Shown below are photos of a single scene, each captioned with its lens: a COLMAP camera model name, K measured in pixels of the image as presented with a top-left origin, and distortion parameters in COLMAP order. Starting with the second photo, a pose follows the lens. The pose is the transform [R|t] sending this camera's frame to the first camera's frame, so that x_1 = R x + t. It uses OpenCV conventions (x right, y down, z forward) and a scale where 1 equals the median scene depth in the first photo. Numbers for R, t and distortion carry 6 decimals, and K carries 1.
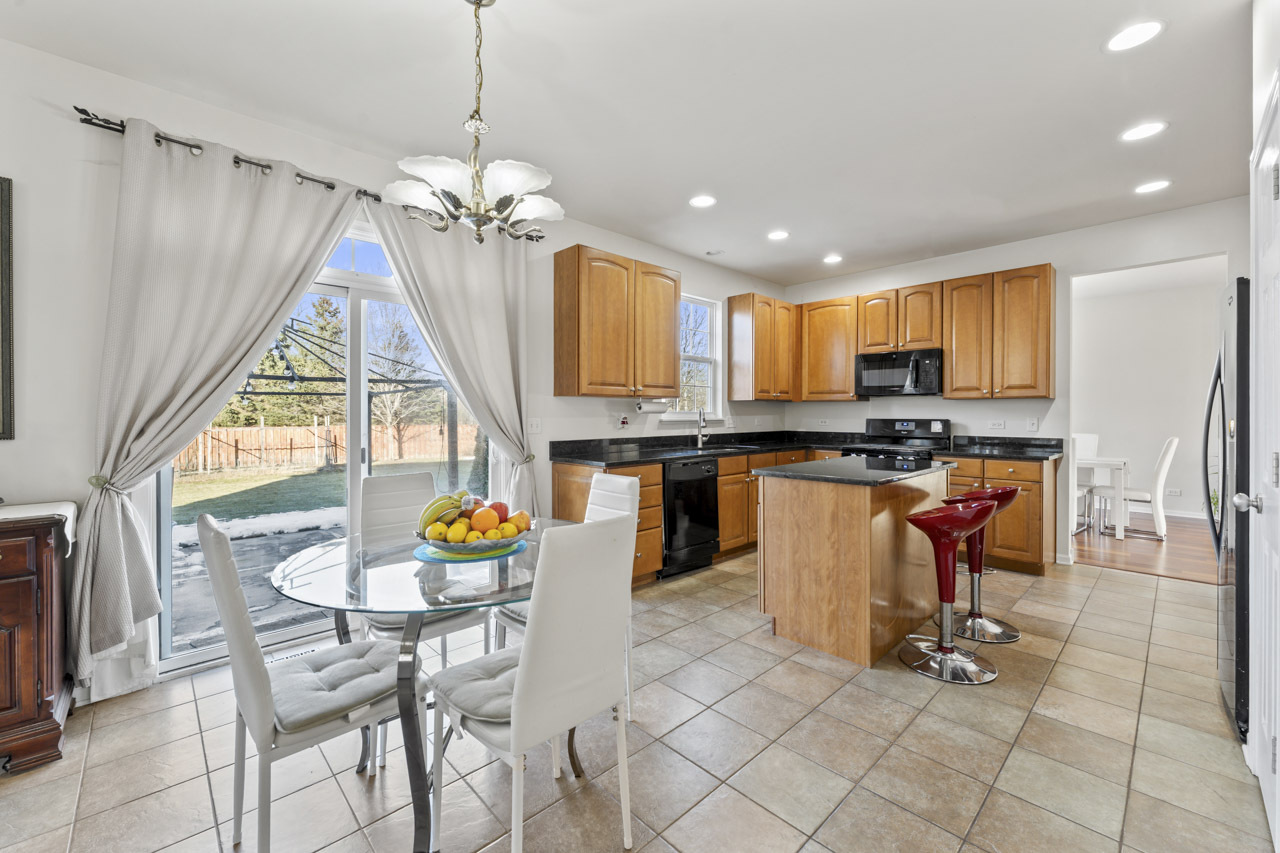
lens RADIAL K [[516.7, 0, 639.2], [0, 516.7, 414.0], [0, 0, 1]] dist [-0.001261, 0.000221]
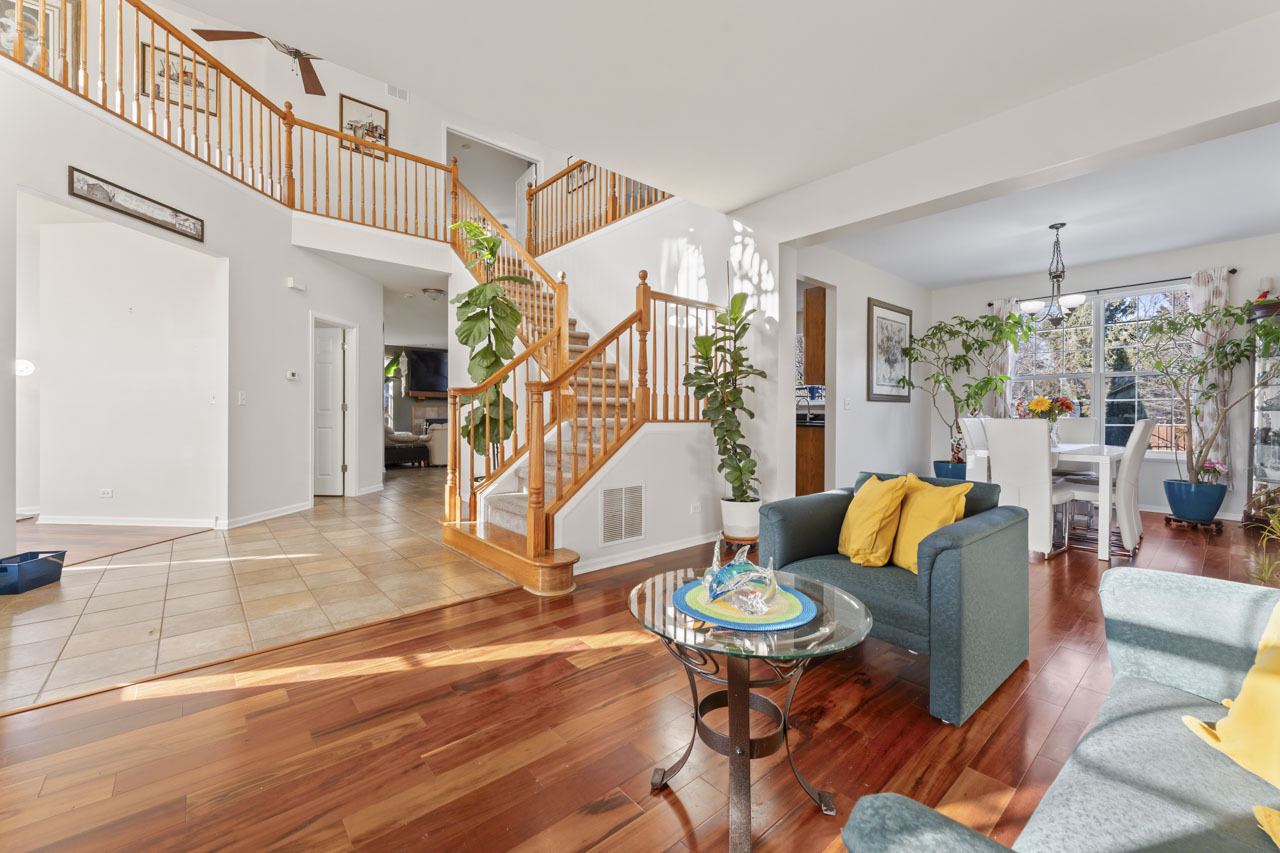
lens RADIAL K [[518.1, 0, 636.3], [0, 518.1, 409.6], [0, 0, 1]] dist [0.000196, -0.000191]
pose [[-0.043058, -0.008405, -0.999037, 2.039939], [-0.006786, 0.999944, -0.008120, 0.047117], [0.999050, 0.006430, -0.043113, 0.540258]]
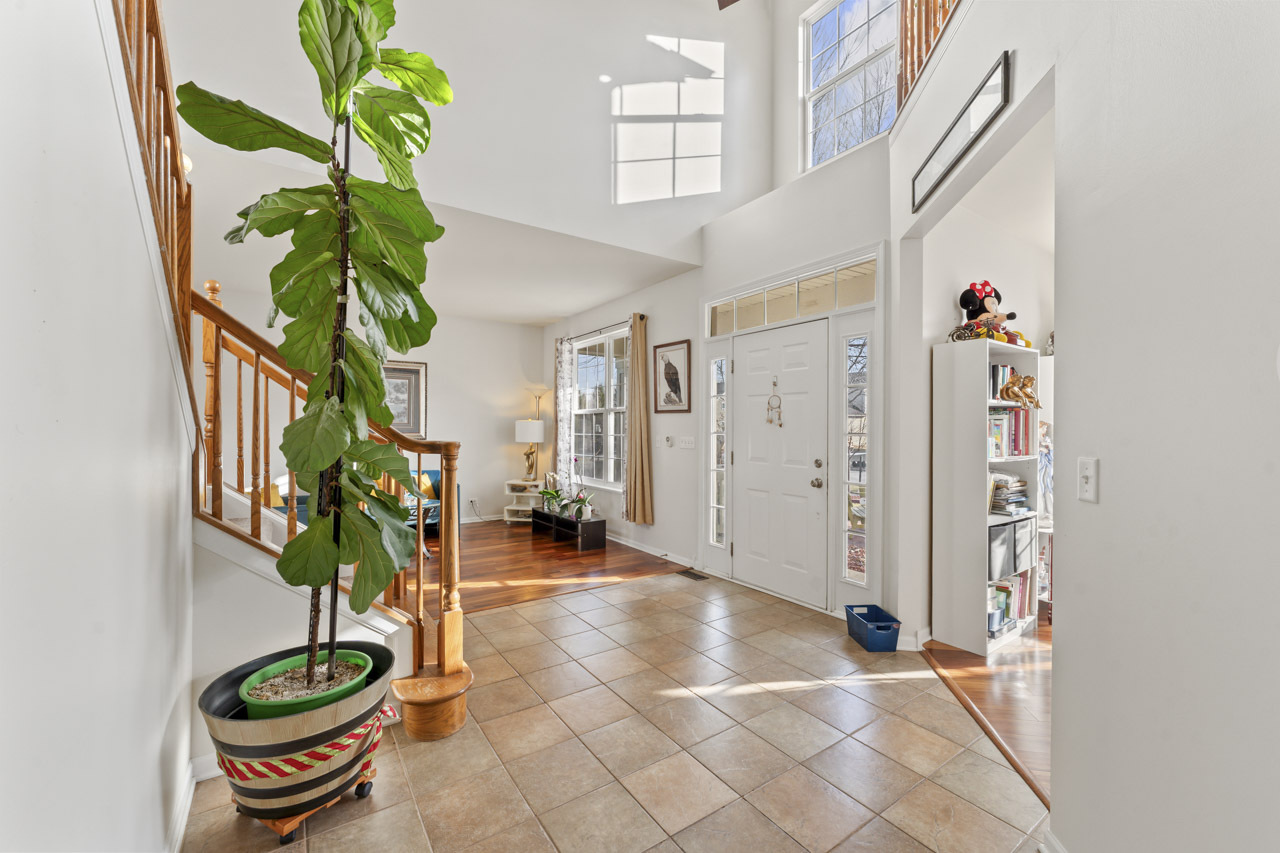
lens RADIAL K [[512.6, 0, 638.8], [0, 512.6, 424.8], [0, 0, 1]] dist [-0.001253, -0.000524]
pose [[0.162636, 0.003956, 0.986678, 0.768659], [0.001709, 0.999989, -0.004292, -0.006075], [-0.986685, 0.002384, 0.162628, -0.045620]]
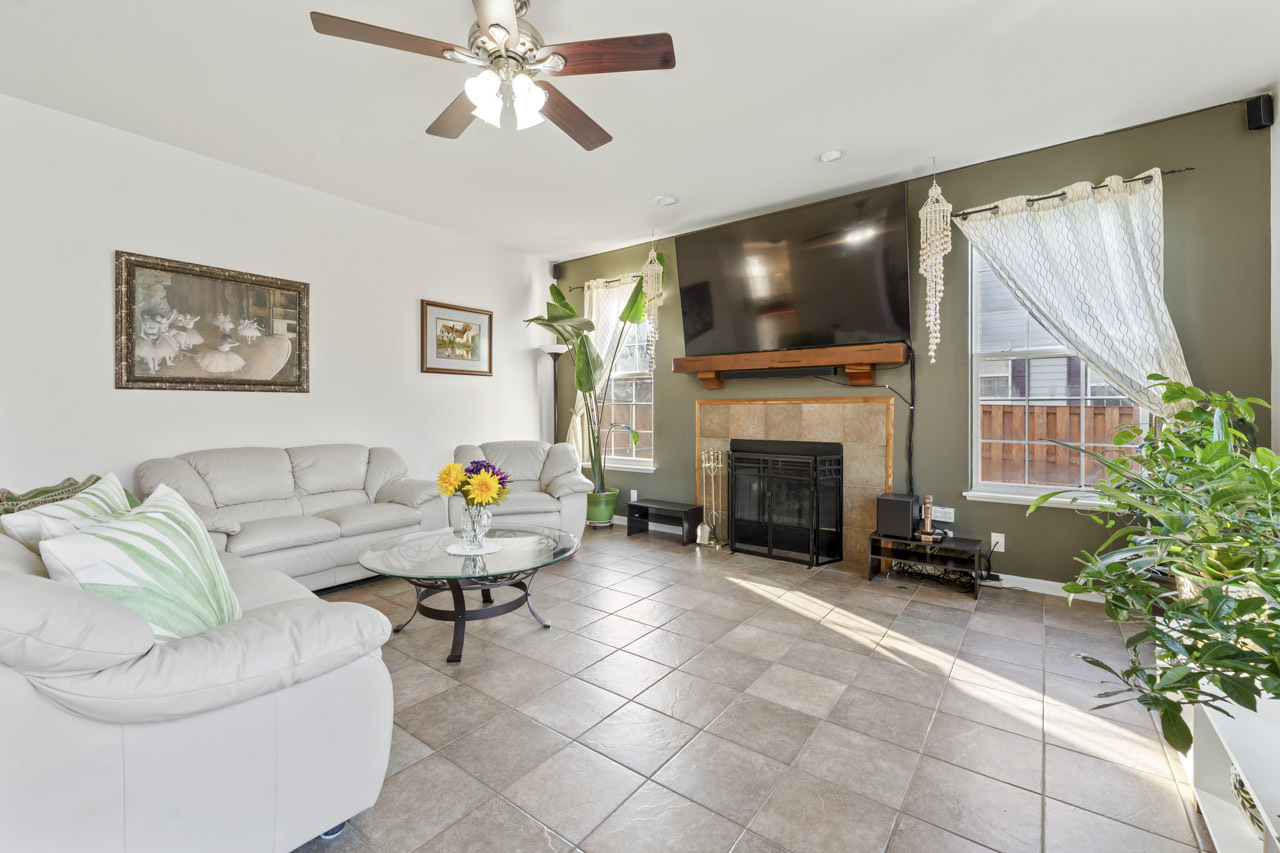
lens RADIAL K [[536.2, 0, 638.5], [0, 536.2, 412.7], [0, 0, 1]] dist [-0.001657, -0.000255]
pose [[-0.988347, -0.001073, -0.152212, -0.580602], [-0.001186, 0.999999, 0.000649, 0.034768], [0.152212, 0.000822, -0.988348, 0.165487]]
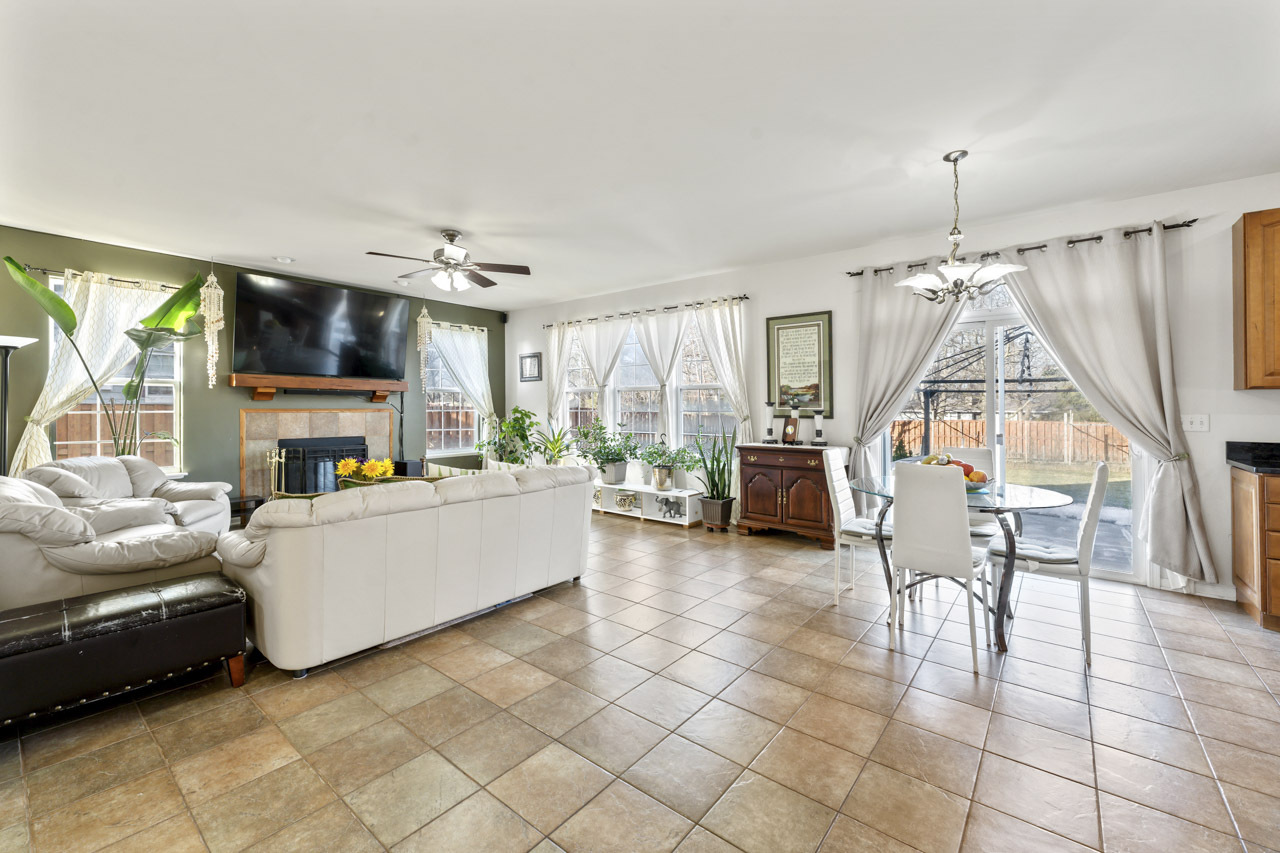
lens RADIAL K [[522.7, 0, 643.3], [0, 522.7, 402.6], [0, 0, 1]] dist [0.001693, 0.000217]
pose [[0.134432, -0.006748, -0.990900, 0.493583], [-0.005400, 0.999957, -0.007542, -0.001030], [0.990908, 0.006365, 0.134390, -0.090349]]
